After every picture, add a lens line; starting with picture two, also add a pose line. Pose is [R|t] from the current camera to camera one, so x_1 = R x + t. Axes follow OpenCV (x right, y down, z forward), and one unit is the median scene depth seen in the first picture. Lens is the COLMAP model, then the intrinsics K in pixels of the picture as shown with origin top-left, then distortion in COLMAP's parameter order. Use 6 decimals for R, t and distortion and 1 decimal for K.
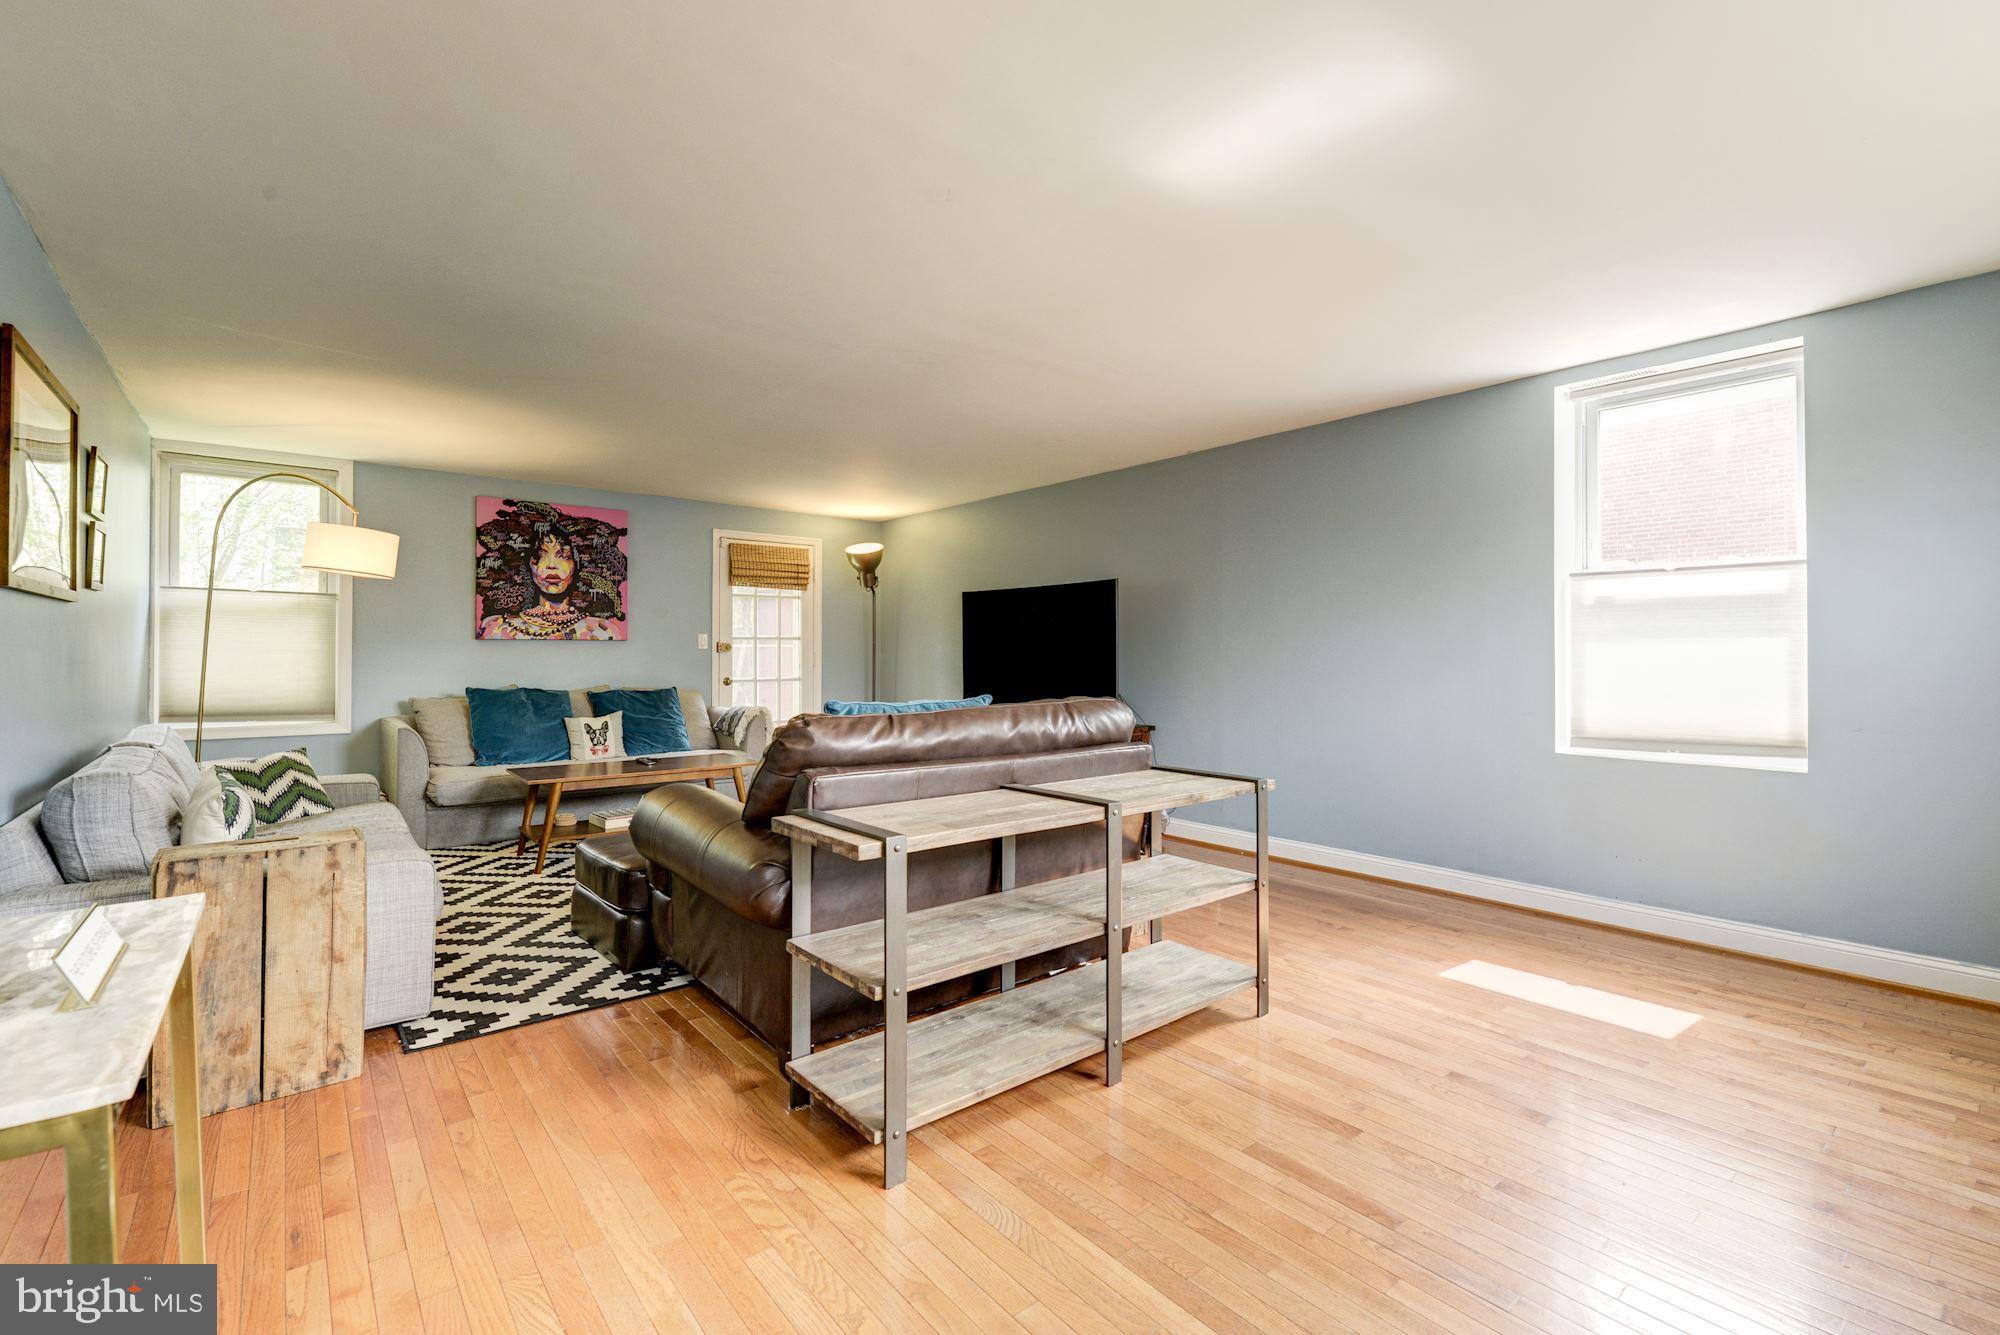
lens RADIAL K [[872.8, 0, 991.8], [0, 872.8, 654.2], [0, 0, 1]] dist [0.020047, -0.011579]
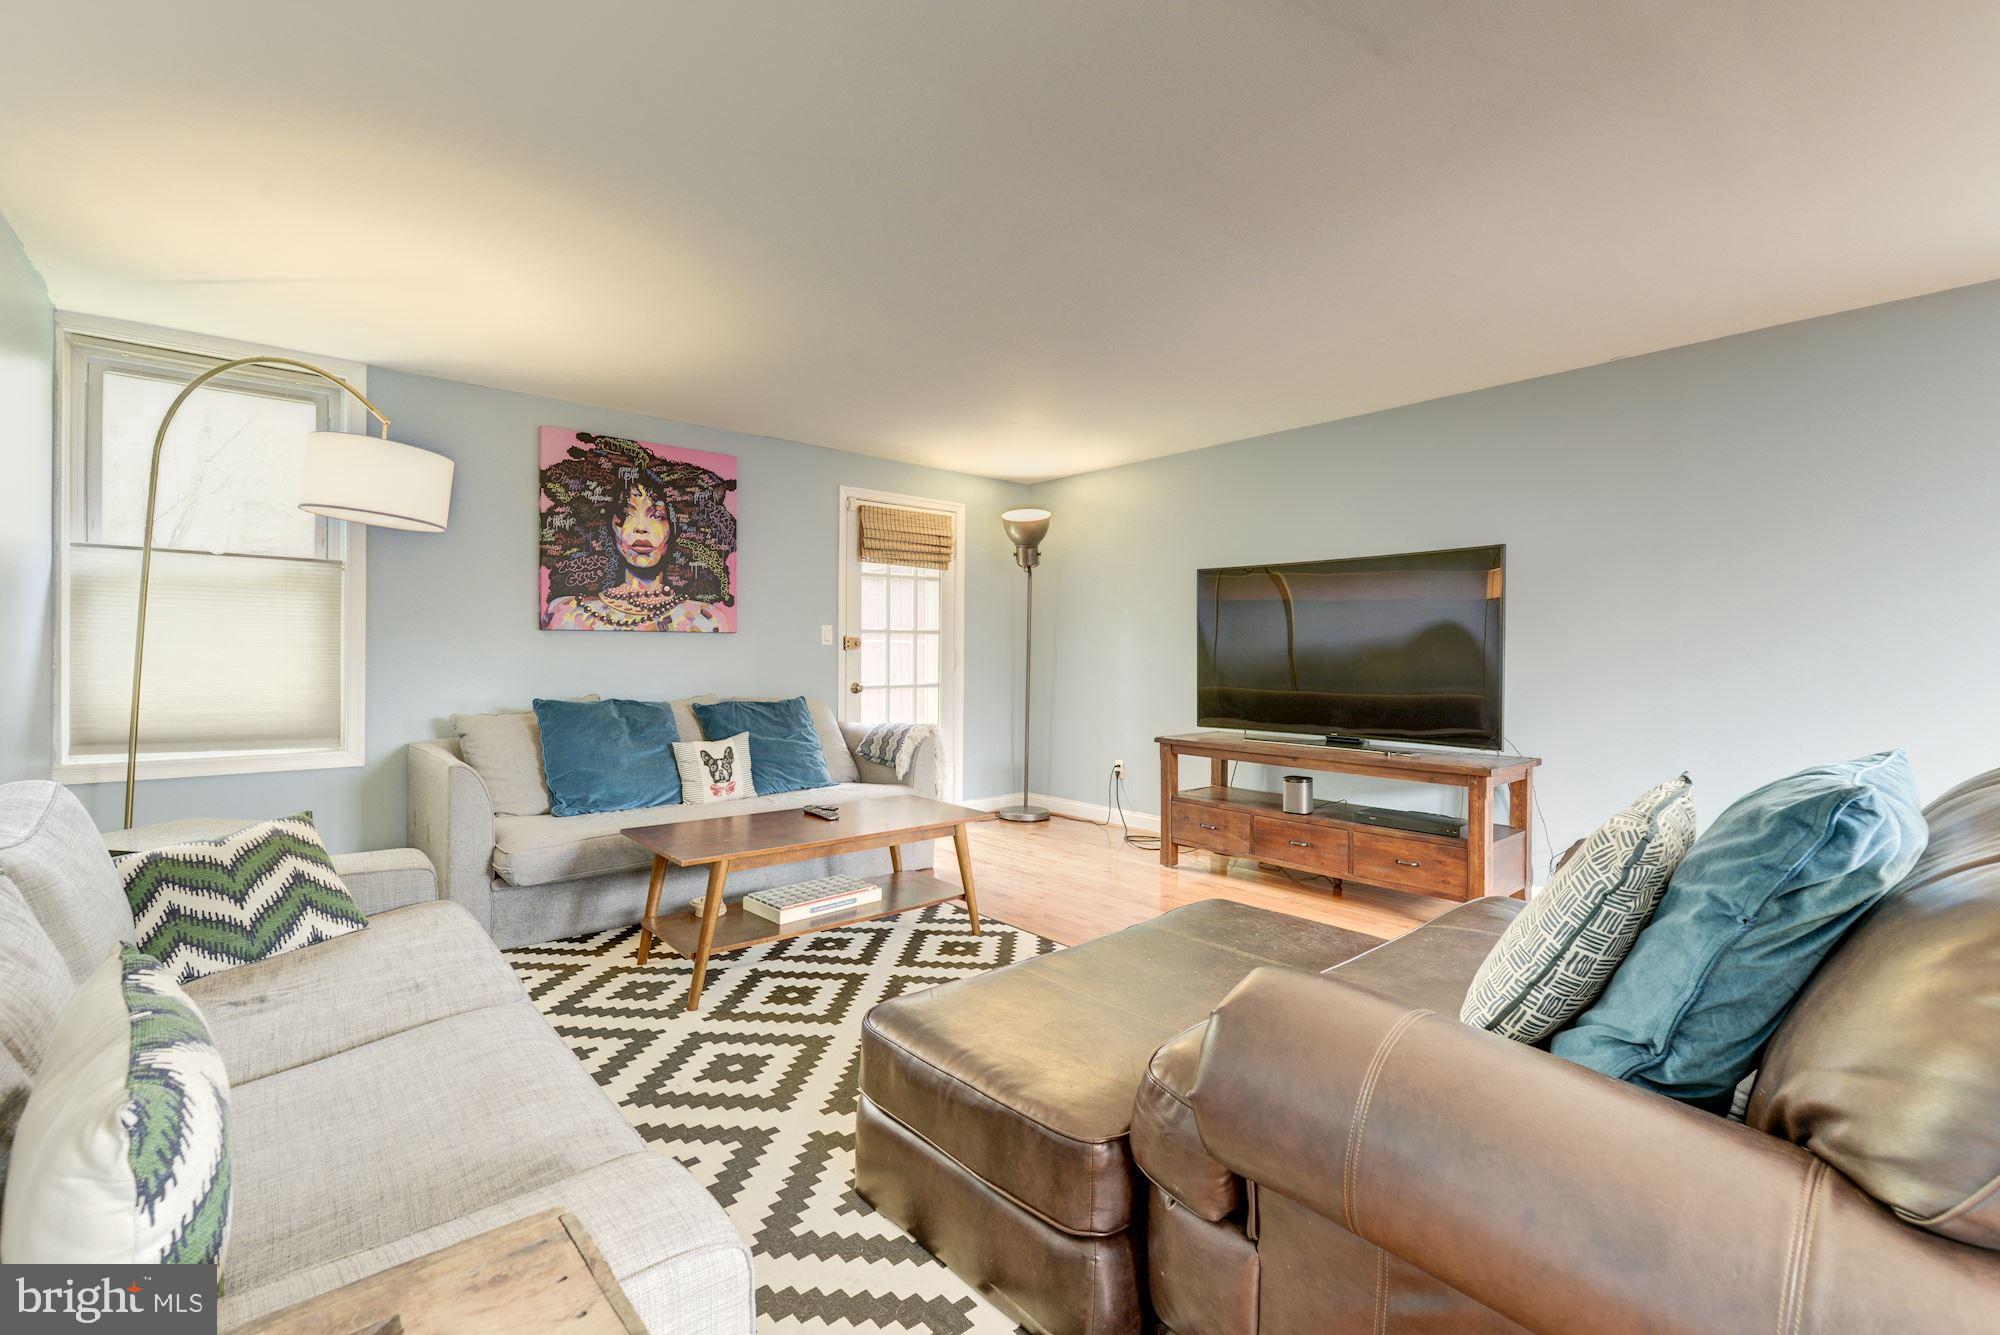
lens RADIAL K [[869.6, 0, 993.1], [0, 869.6, 666.7], [0, 0, 1]] dist [0.011595, -0.000236]
pose [[0.999599, 0.006274, 0.027595, -0.234365], [-0.006842, 0.999766, 0.020542, -0.004003], [-0.027460, -0.020723, 0.999408, 0.277842]]
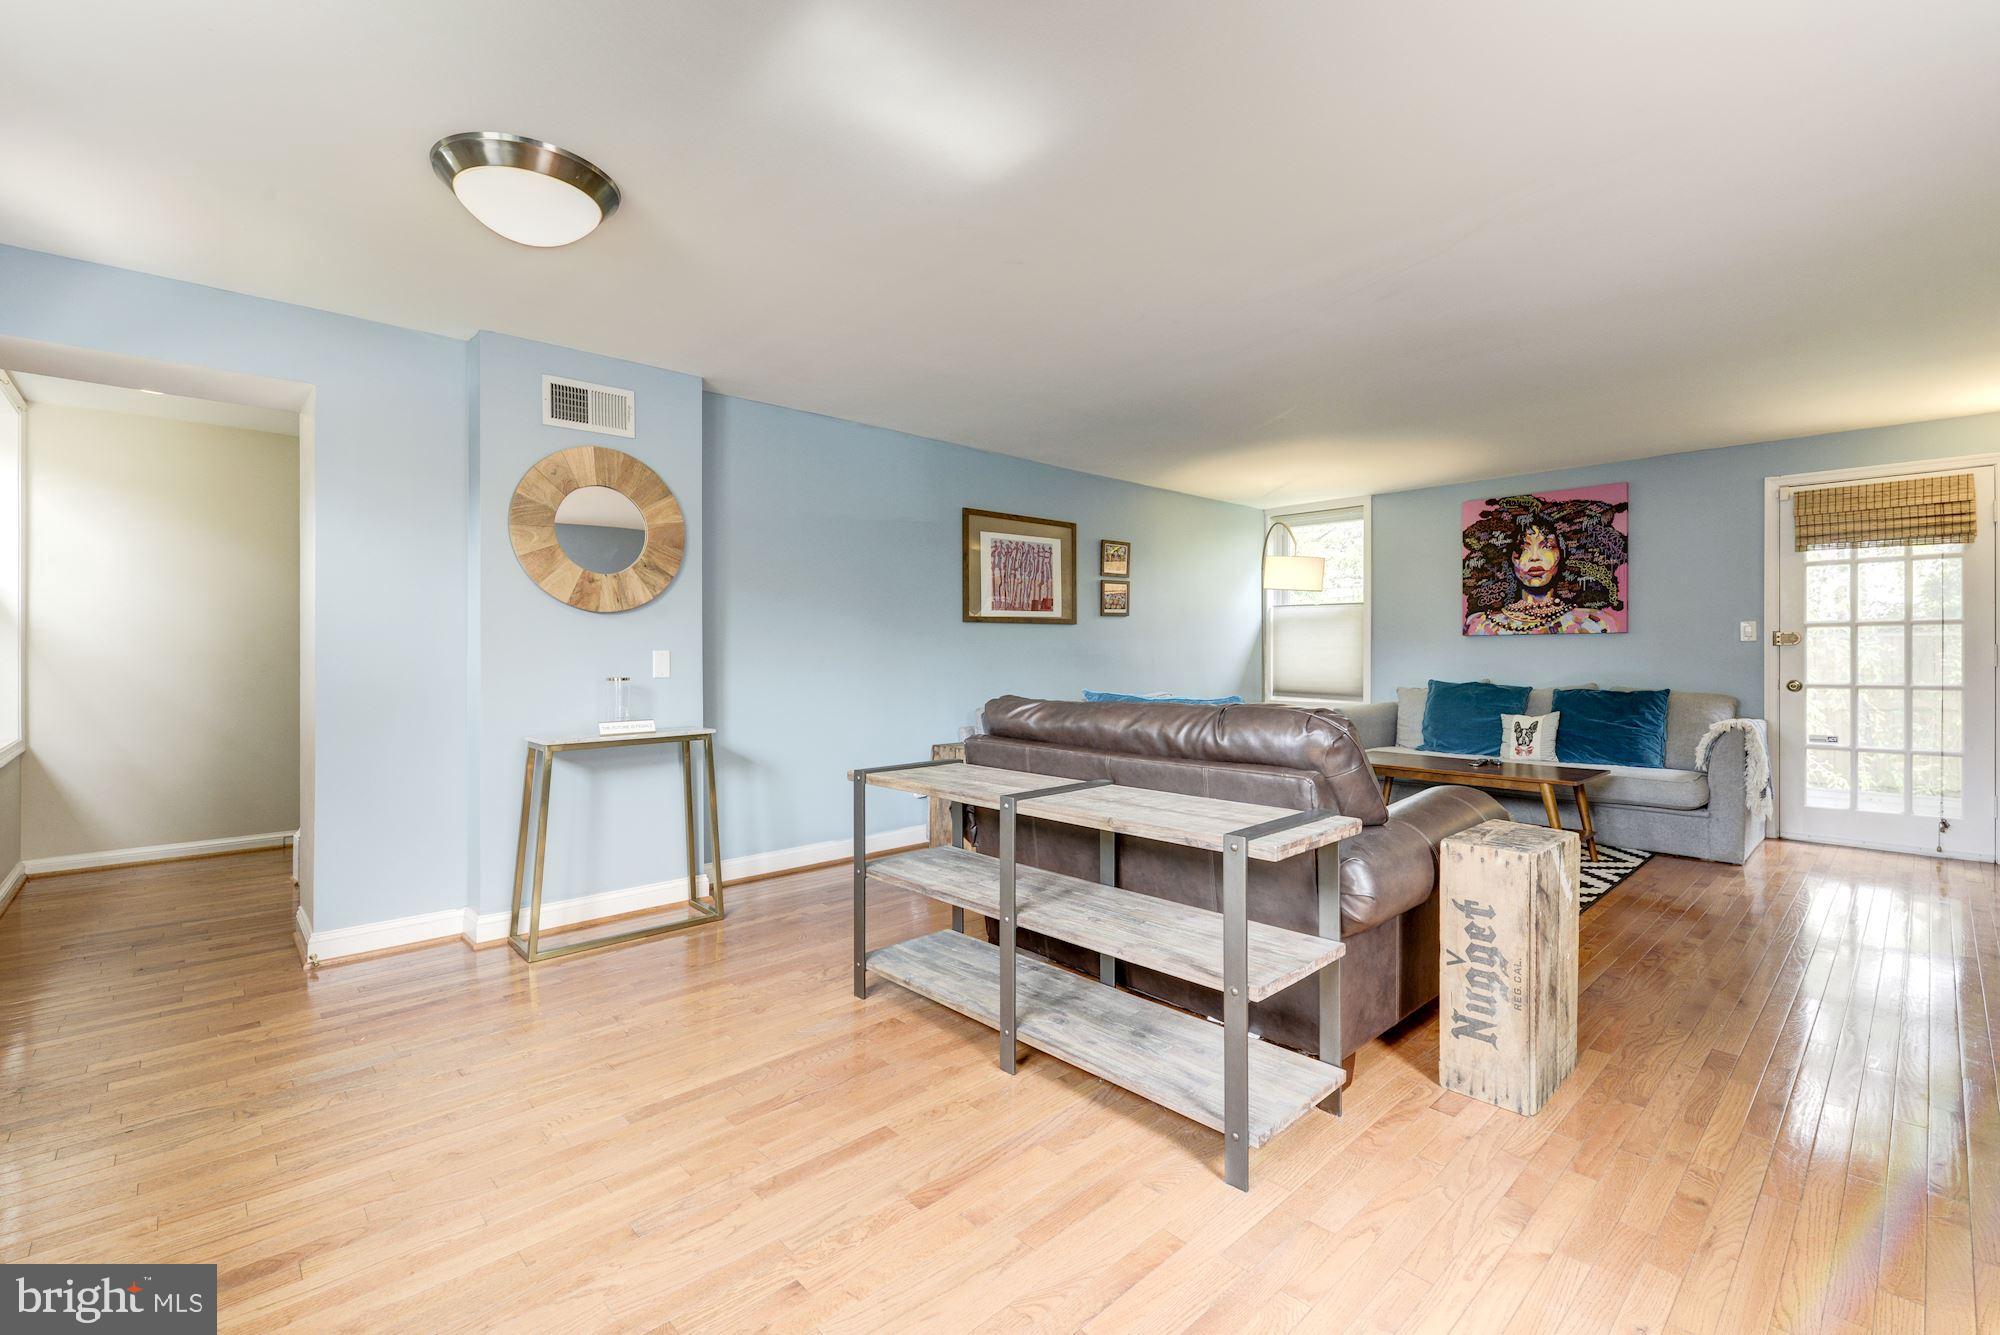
lens RADIAL K [[872.8, 0, 991.8], [0, 872.8, 654.2], [0, 0, 1]] dist [0.020047, -0.011579]
pose [[0.063148, 0.001611, -0.998003, 0.431483], [0.004599, 0.999988, 0.001906, 0.000896], [0.997994, -0.004710, 0.063139, 0.343668]]
